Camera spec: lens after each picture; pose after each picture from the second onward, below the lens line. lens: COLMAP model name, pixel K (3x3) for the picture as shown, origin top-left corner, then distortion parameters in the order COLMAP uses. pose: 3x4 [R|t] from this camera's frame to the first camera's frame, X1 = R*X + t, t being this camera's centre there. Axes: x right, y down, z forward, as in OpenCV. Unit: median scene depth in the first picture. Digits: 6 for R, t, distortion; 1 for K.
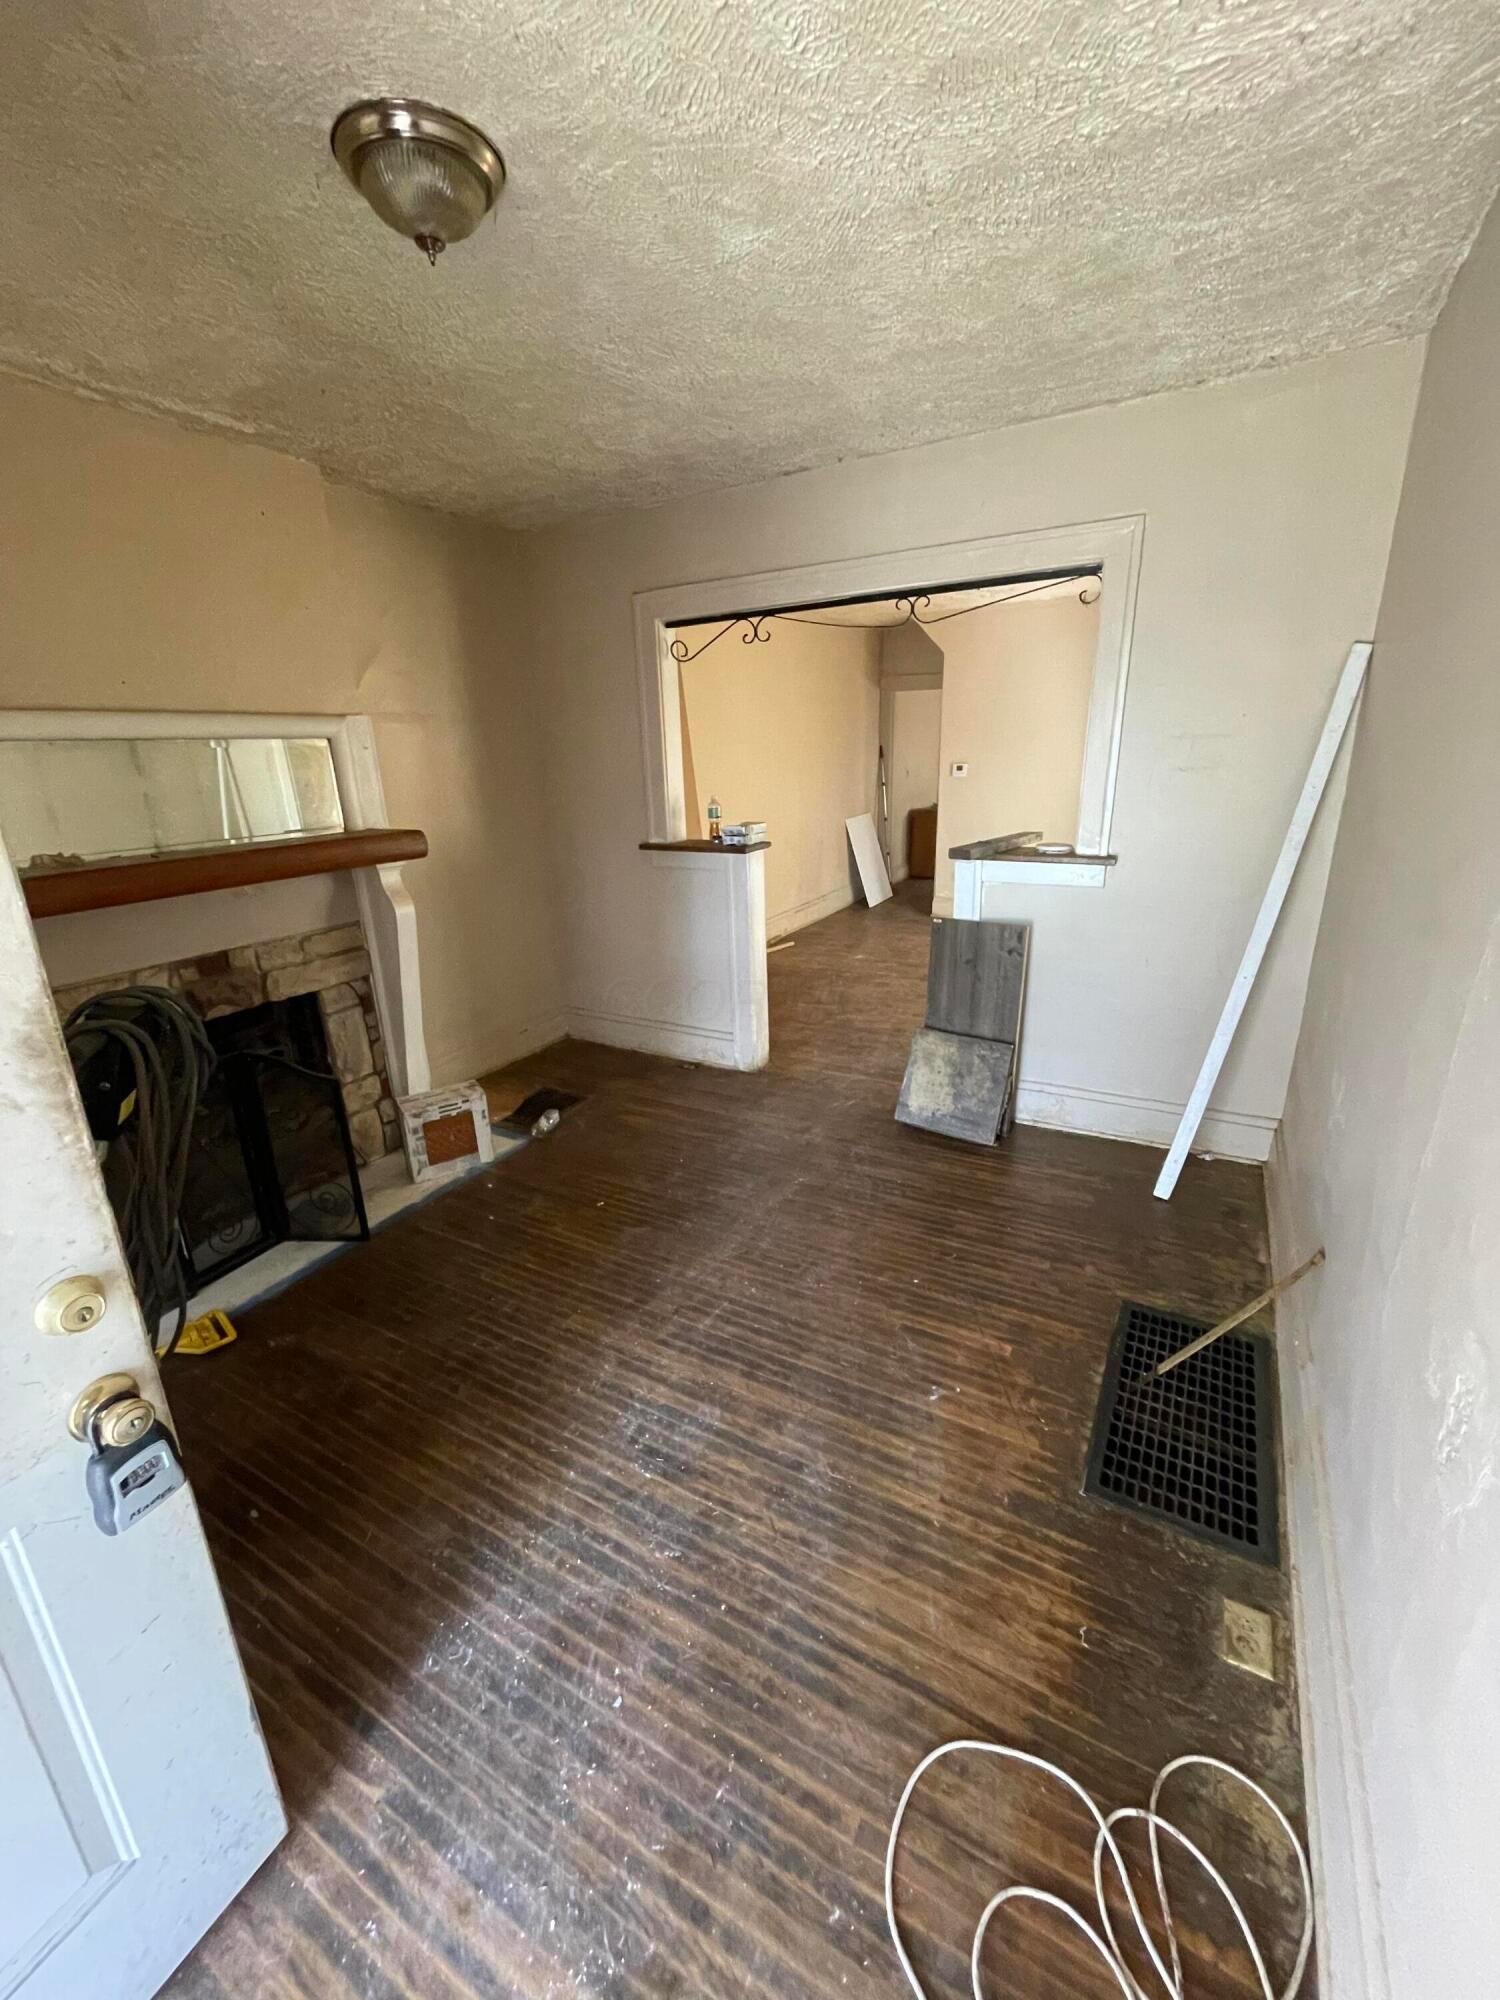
lens RADIAL K [[810.9, 0, 750.0], [0, 810.9, 1000.0], [0, 0, 1]] dist [-0.001752, -0.000150]
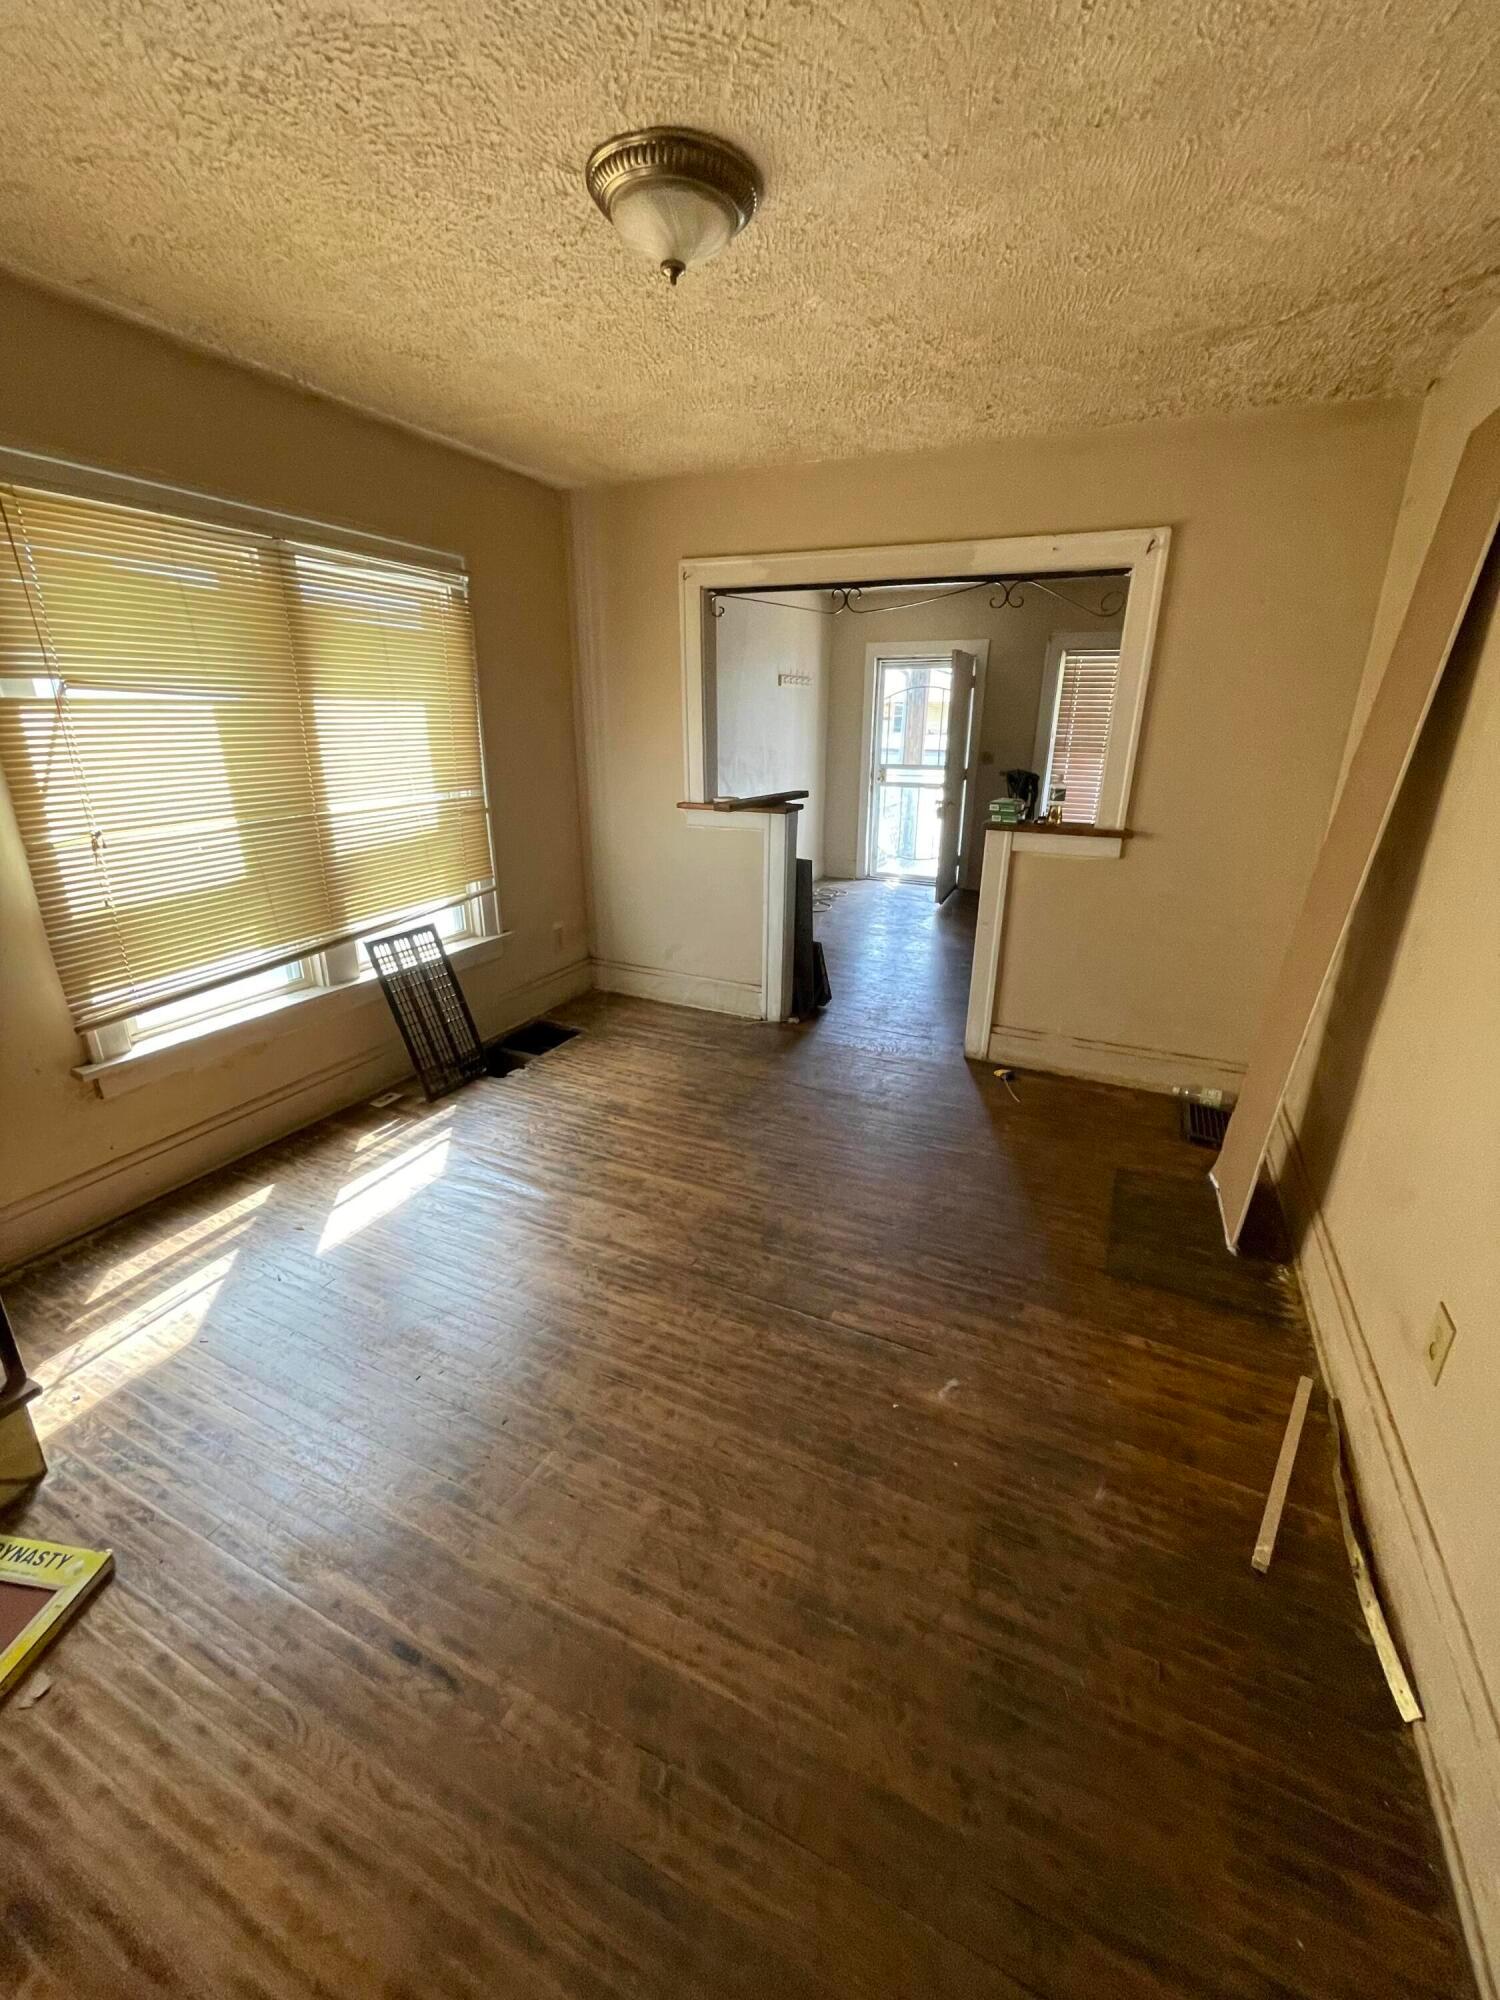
lens RADIAL K [[810.9, 0, 750.0], [0, 810.9, 1000.0], [0, 0, 1]] dist [-0.001752, -0.000150]
pose [[-0.996473, 0.053342, -0.064772, 0.174514], [0.003550, 0.798033, 0.602603, -0.287095], [0.083835, 0.600248, -0.795408, 0.897116]]
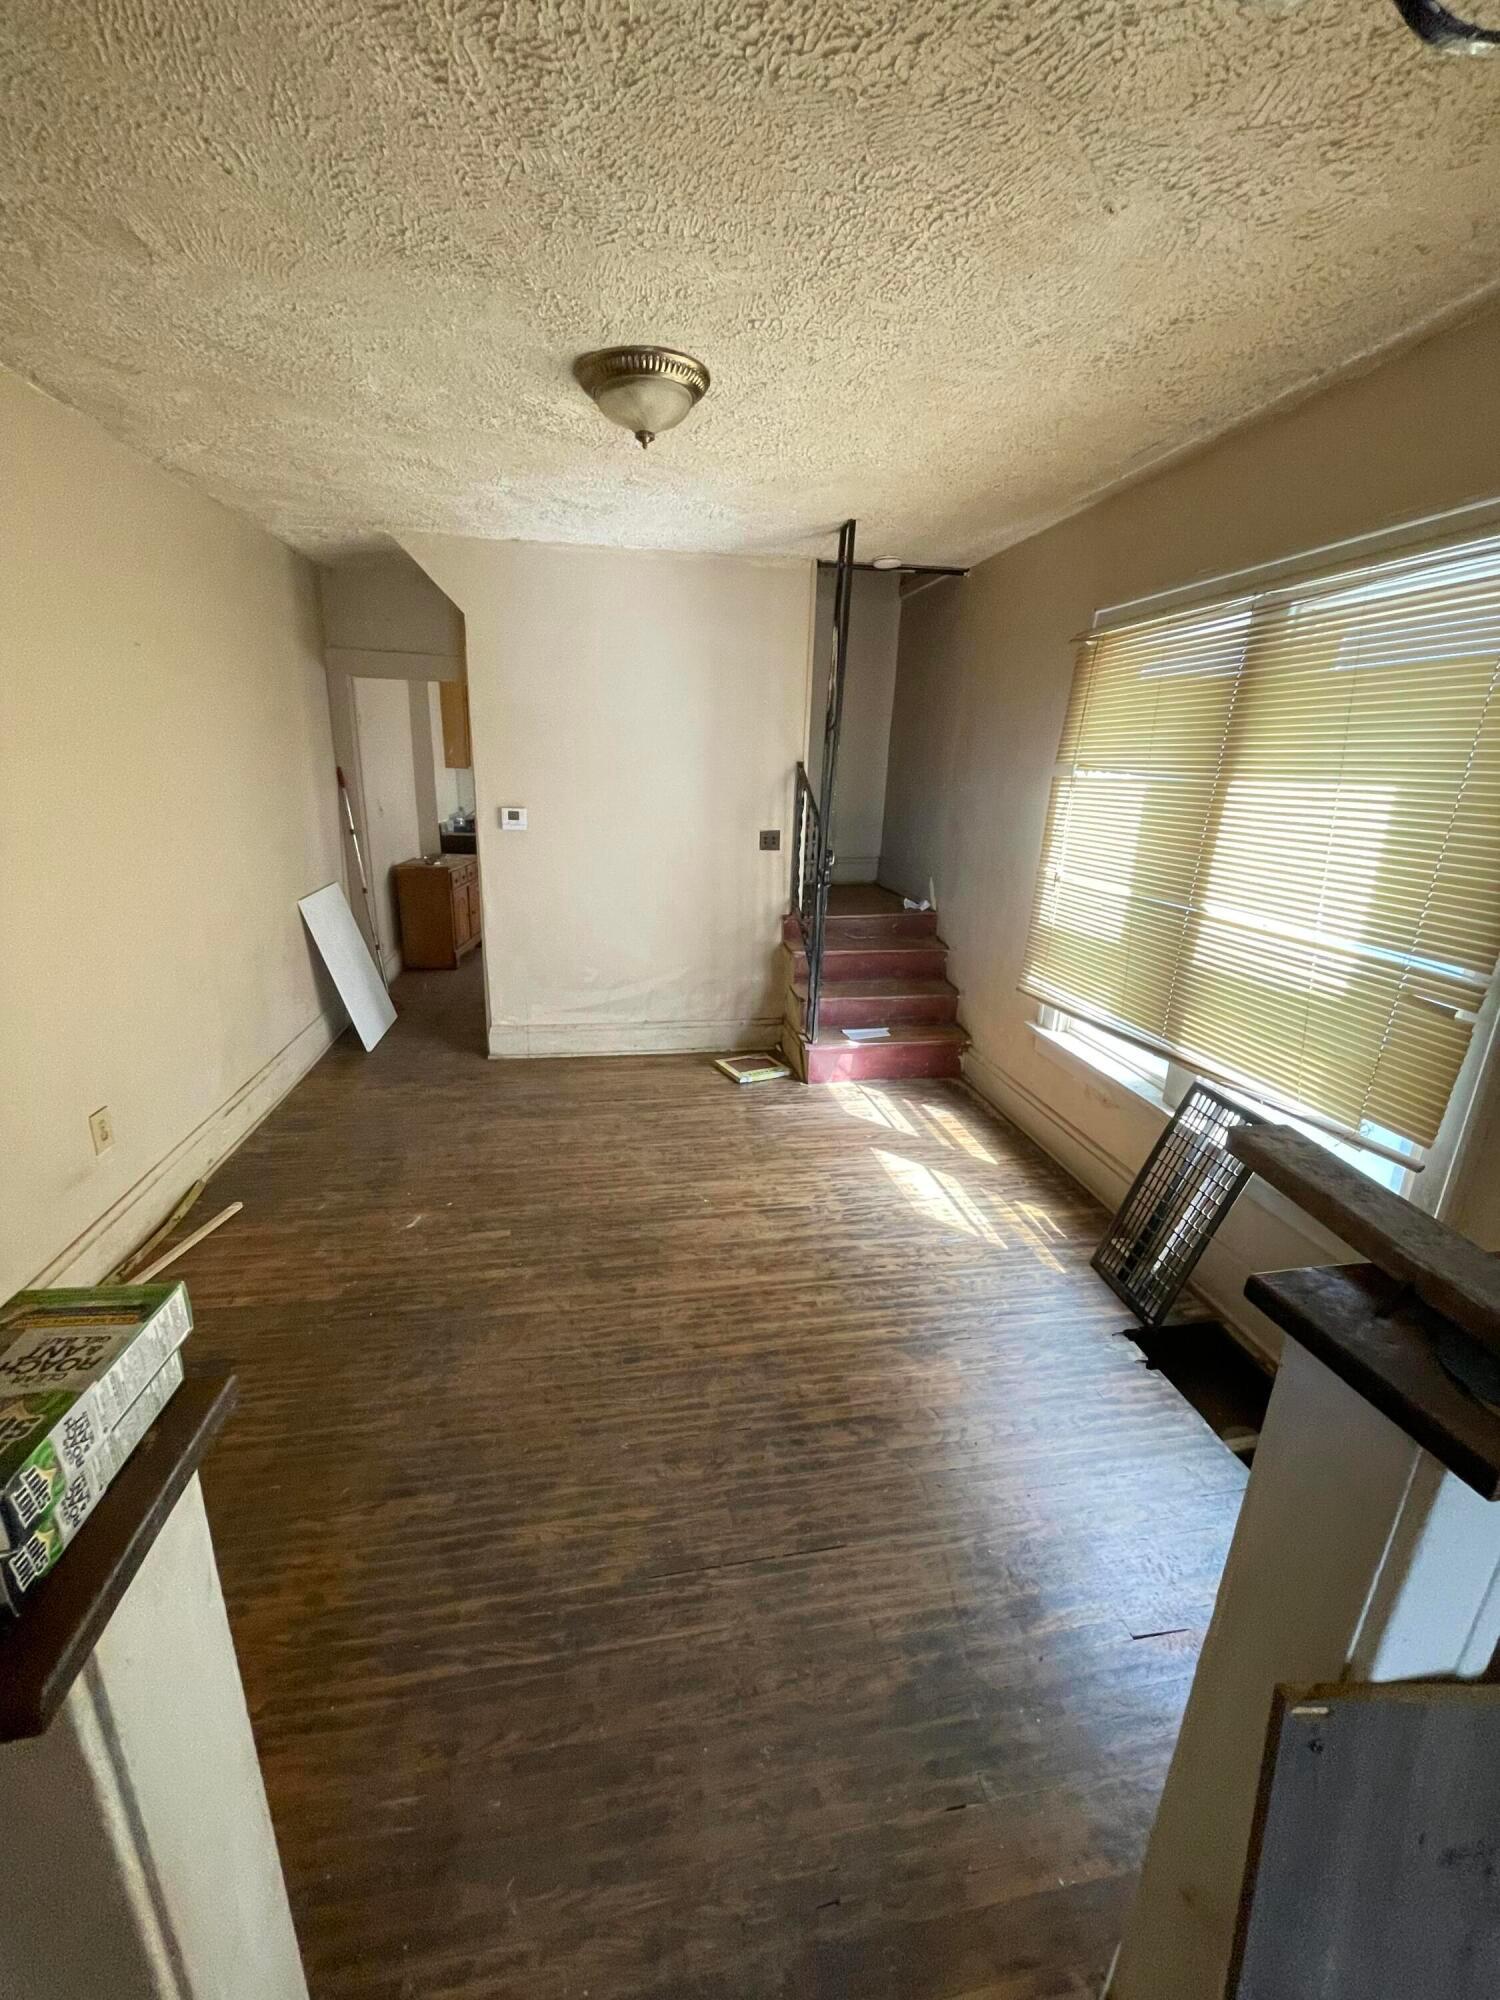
lens RADIAL K [[810.9, 0, 750.0], [0, 810.9, 1000.0], [0, 0, 1]] dist [-0.001752, -0.000150]
pose [[0.774692, -0.123764, 0.620109, 0.007125], [0.138781, 0.990027, 0.024217, -0.127601], [-0.616921, 0.067299, 0.784142, 0.390532]]
